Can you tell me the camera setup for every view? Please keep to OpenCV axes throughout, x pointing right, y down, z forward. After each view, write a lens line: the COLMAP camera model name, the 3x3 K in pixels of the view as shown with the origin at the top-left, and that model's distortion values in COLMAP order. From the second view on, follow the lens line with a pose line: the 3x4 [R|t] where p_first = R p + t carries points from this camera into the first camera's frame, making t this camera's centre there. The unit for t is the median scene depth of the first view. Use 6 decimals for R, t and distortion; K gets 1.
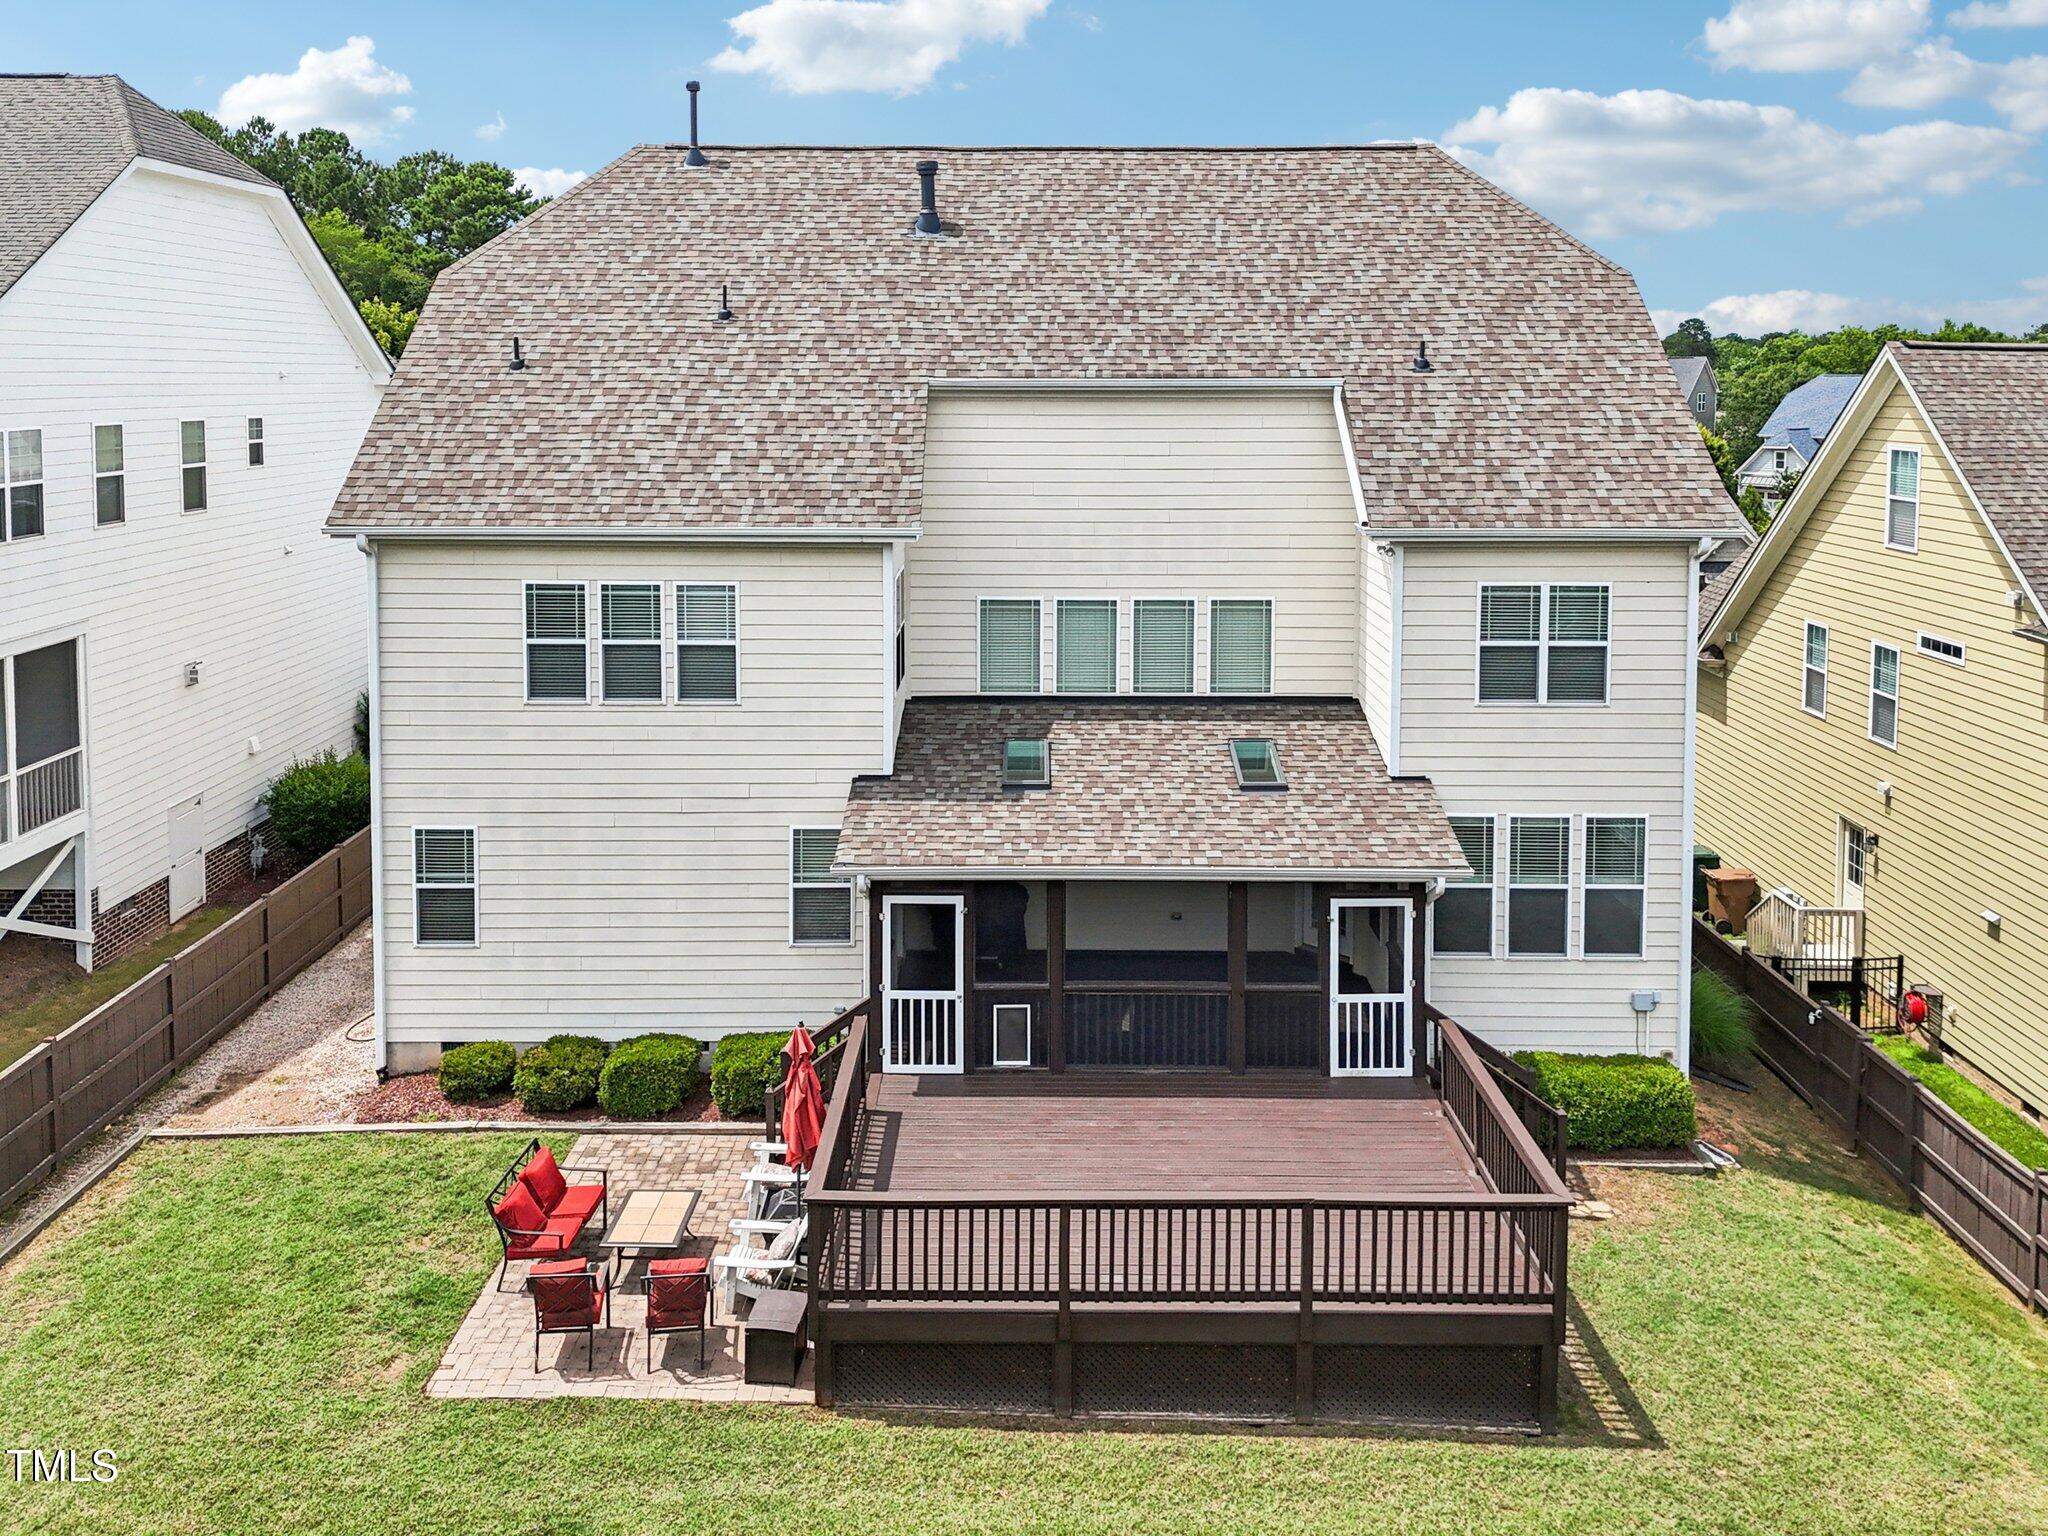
lens RADIAL K [[1632.1, 0, 1024.0], [0, 1632.1, 768.0], [0, 0, 1]] dist [0.002534, 0.000558]
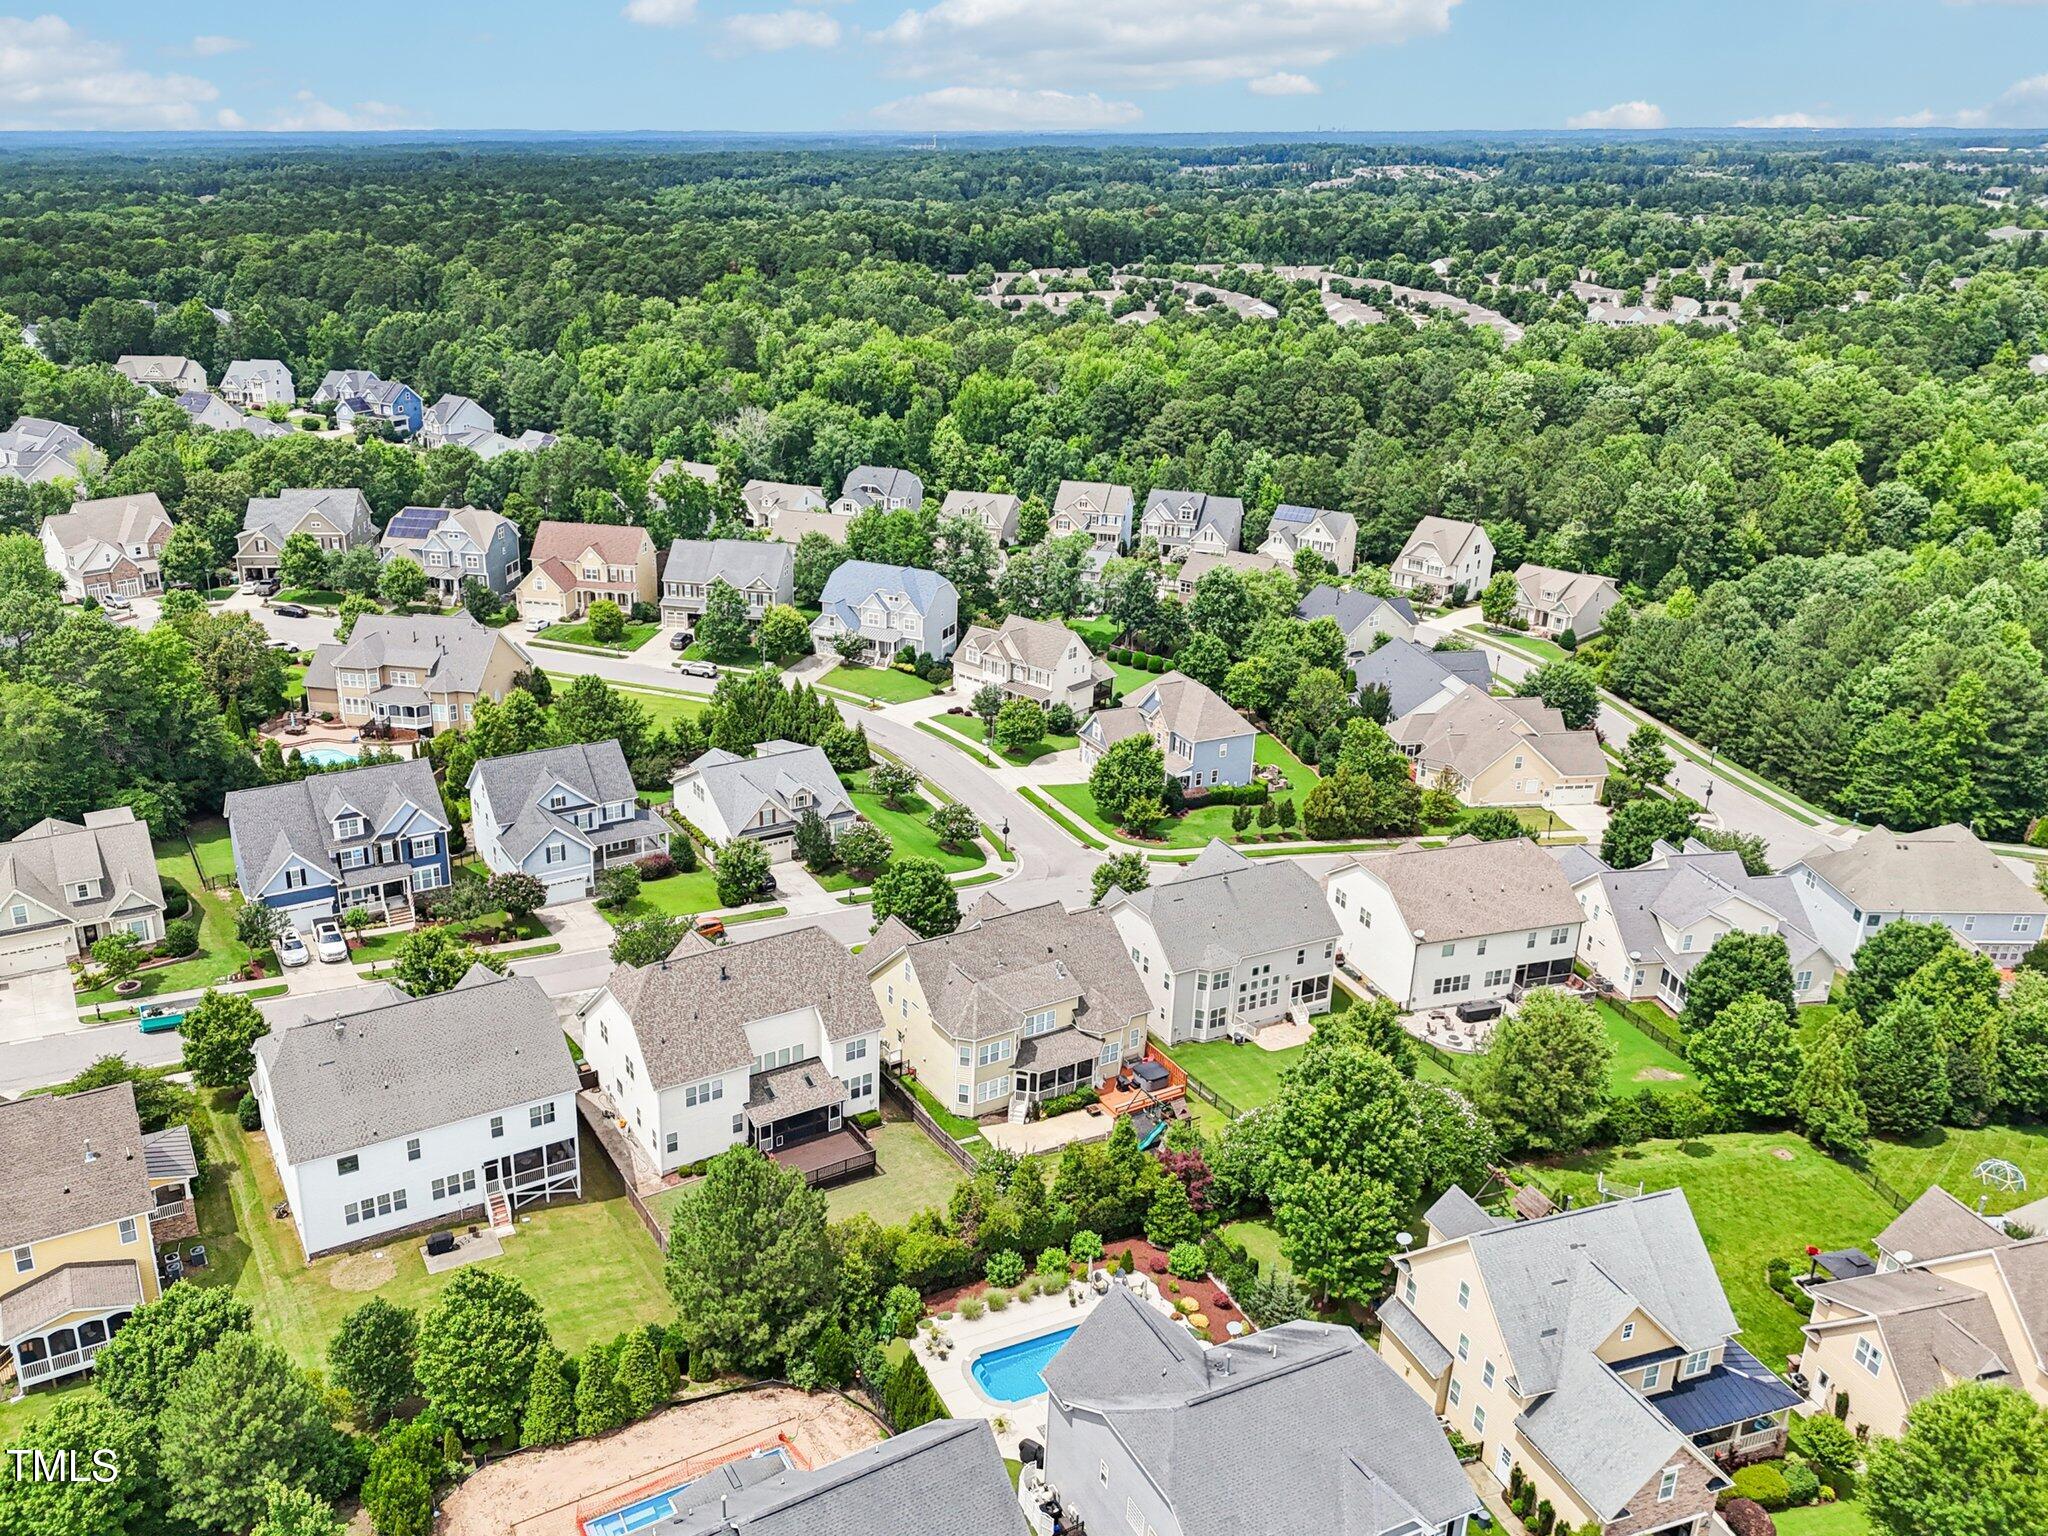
lens RADIAL K [[1632.1, 0, 1024.0], [0, 1632.1, 768.0], [0, 0, 1]] dist [0.002534, 0.000558]
pose [[0.817535, -0.175054, 0.548627, -2.103302], [0.037848, 0.966952, 0.252133, -2.384642], [-0.574633, -0.185364, 0.797143, -3.617515]]
